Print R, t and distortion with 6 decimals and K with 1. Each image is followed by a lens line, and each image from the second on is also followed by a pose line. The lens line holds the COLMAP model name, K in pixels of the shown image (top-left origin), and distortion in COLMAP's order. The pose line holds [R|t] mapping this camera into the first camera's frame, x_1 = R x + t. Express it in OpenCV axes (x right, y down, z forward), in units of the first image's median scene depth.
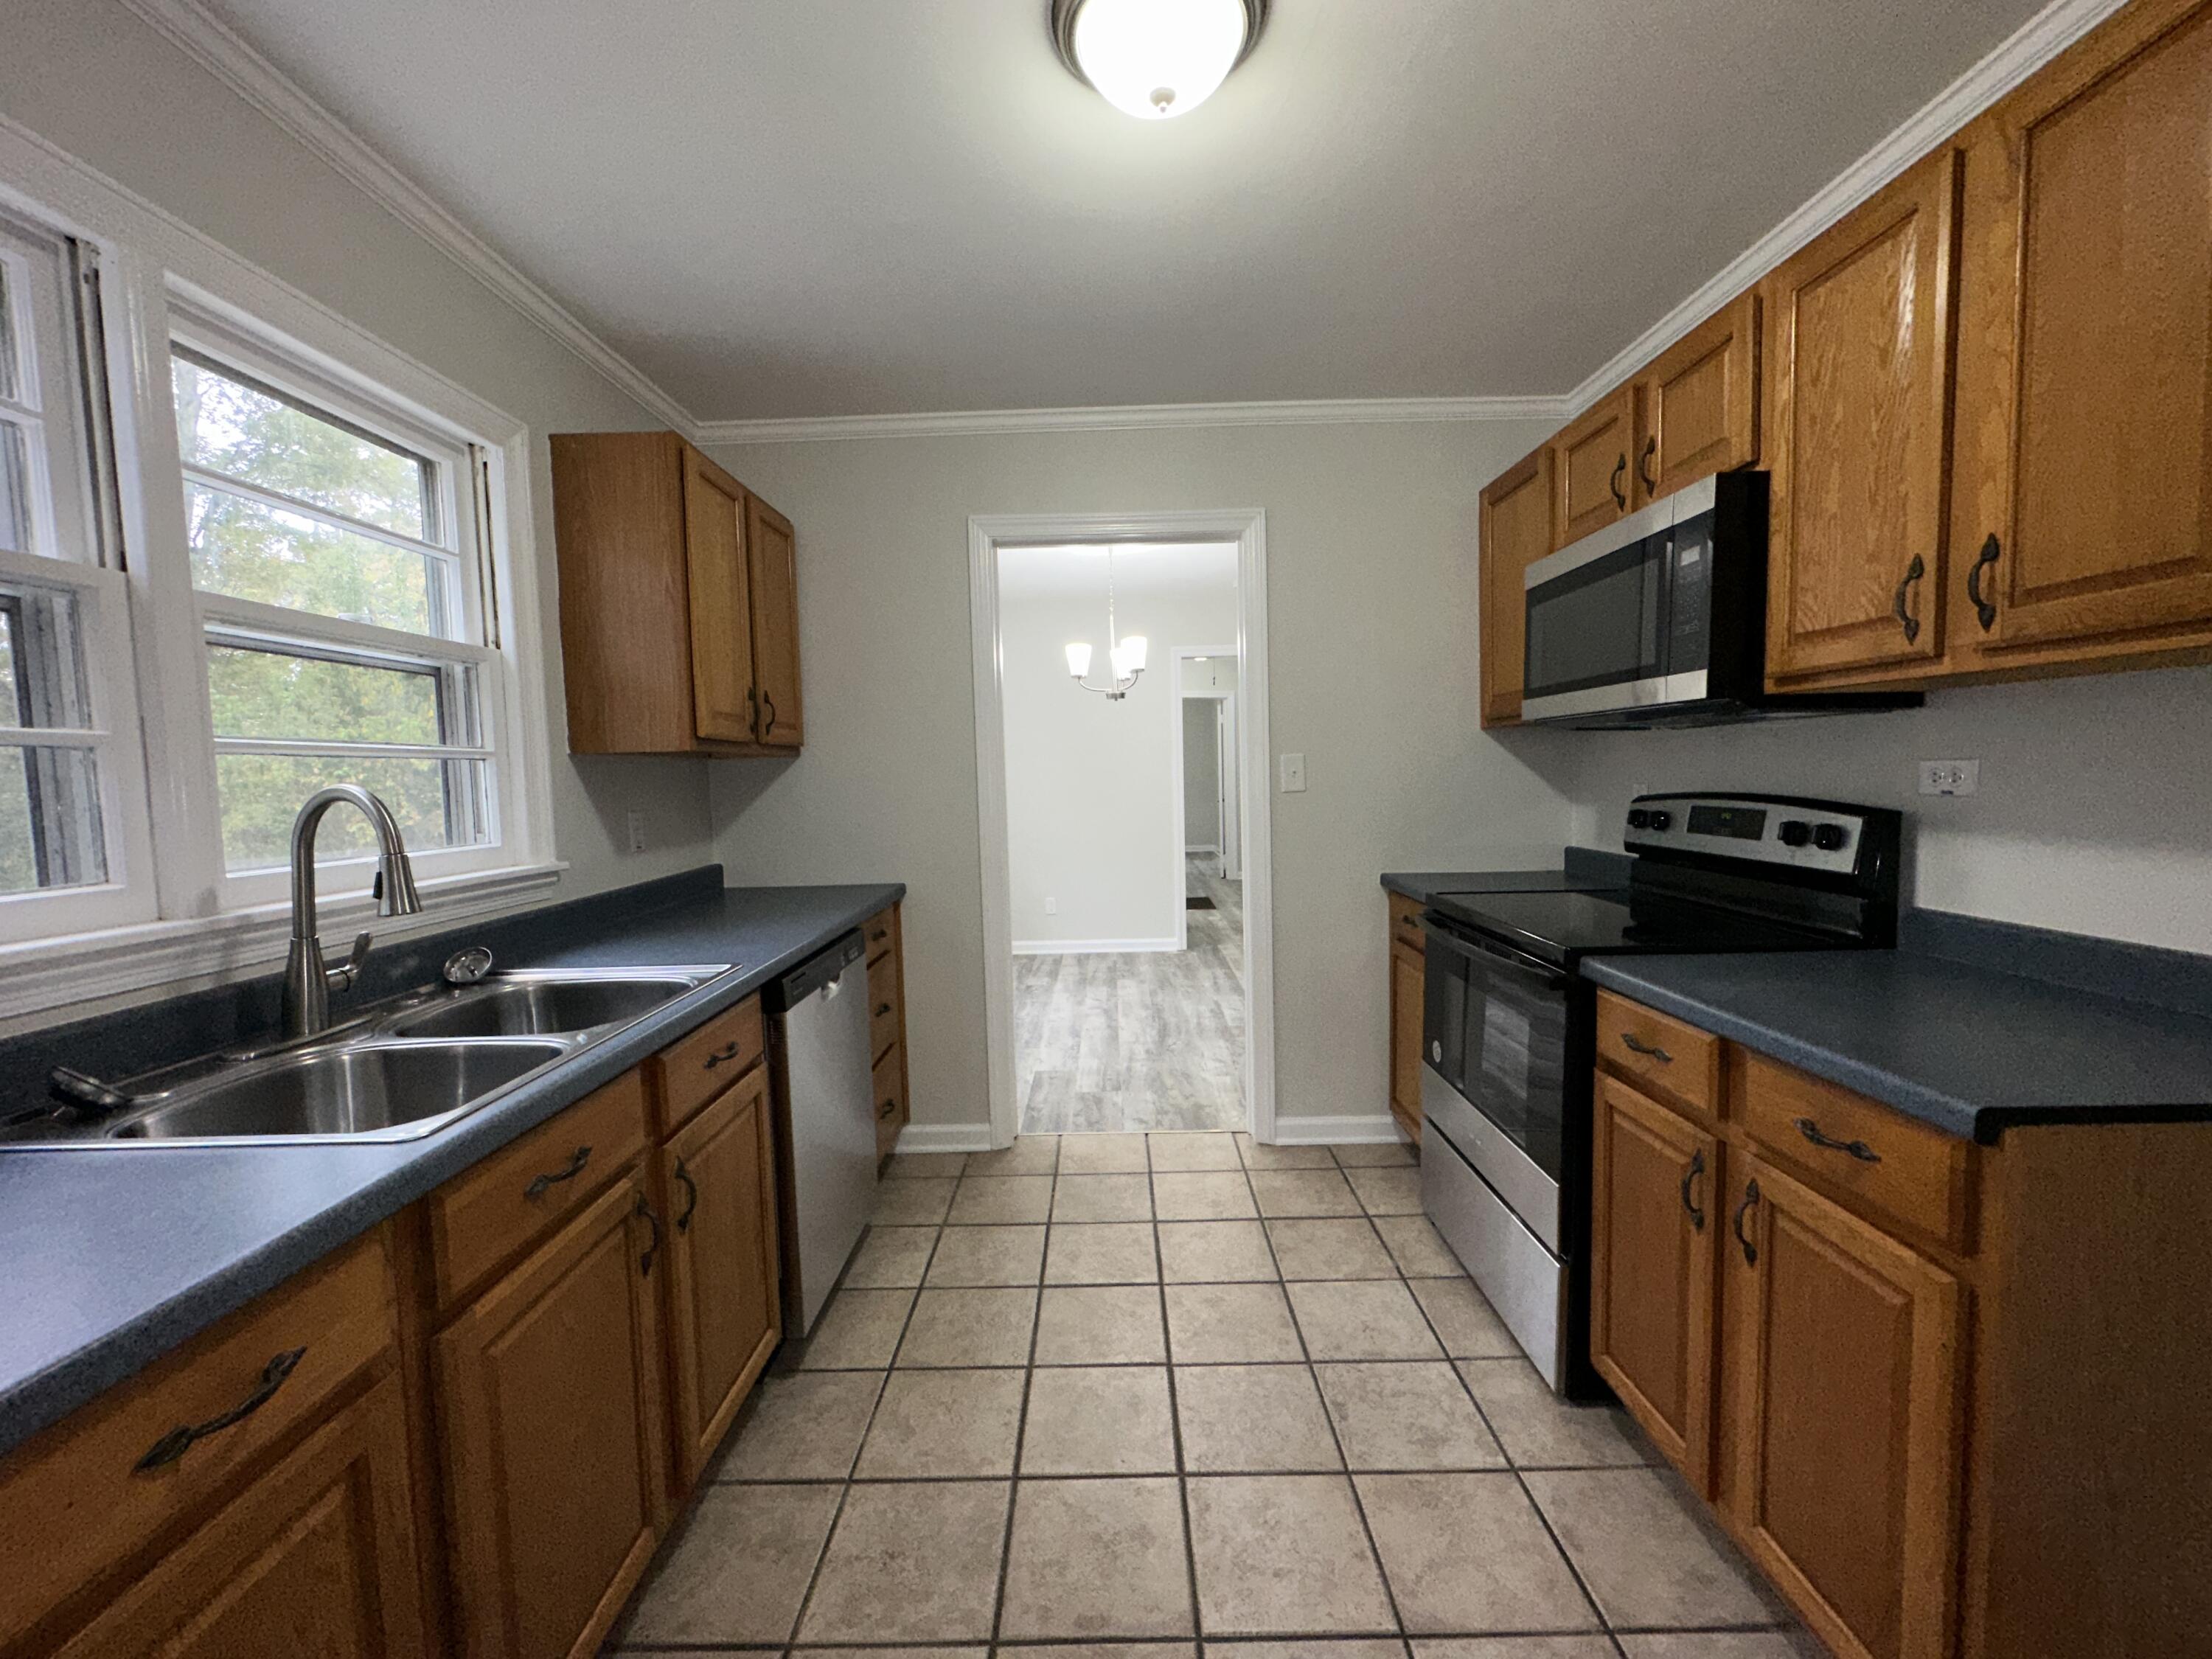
lens RADIAL K [[891.6, 0, 1096.9], [0, 891.6, 828.6], [0, 0, 1]] dist [0.000133, -0.000284]
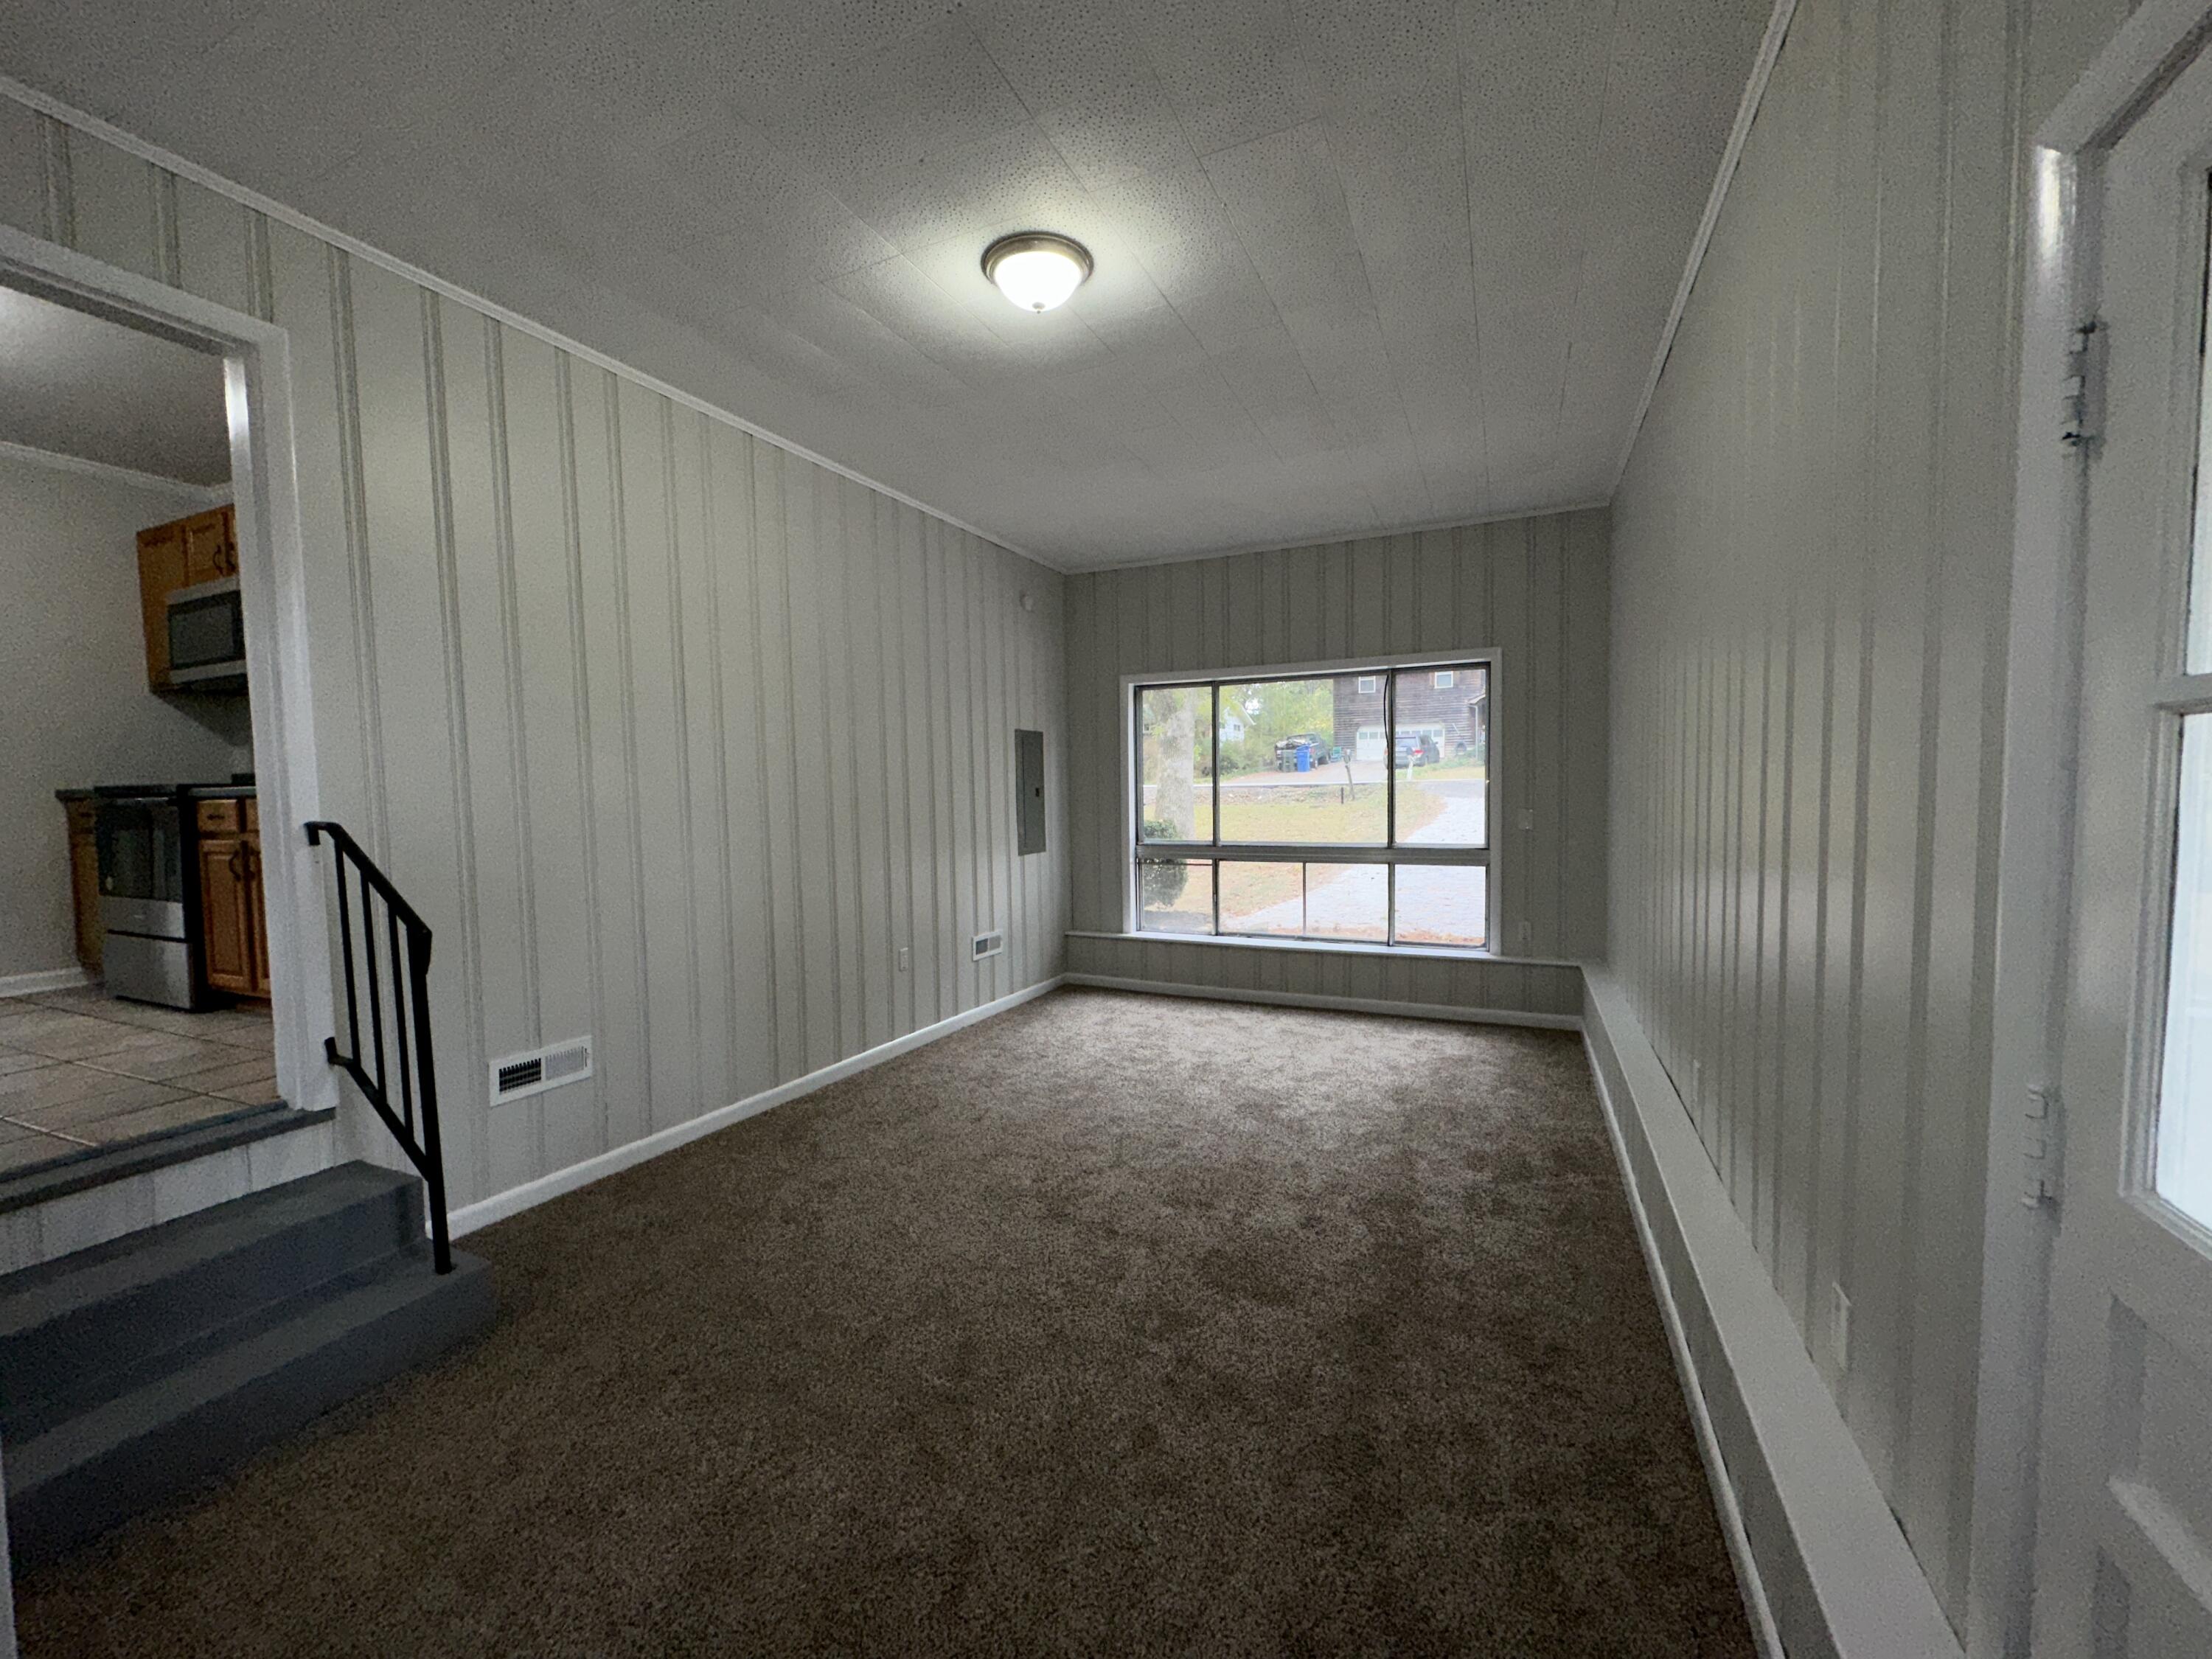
lens RADIAL K [[891.6, 0, 1104.8], [0, 891.6, 834.9], [0, 0, 1]] dist [0.000133, -0.000284]
pose [[0.408844, -0.030777, 0.912085, -0.459484], [0.067526, 0.997712, 0.003397, 0.372805], [-0.910103, 0.060200, 0.409987, -1.714790]]
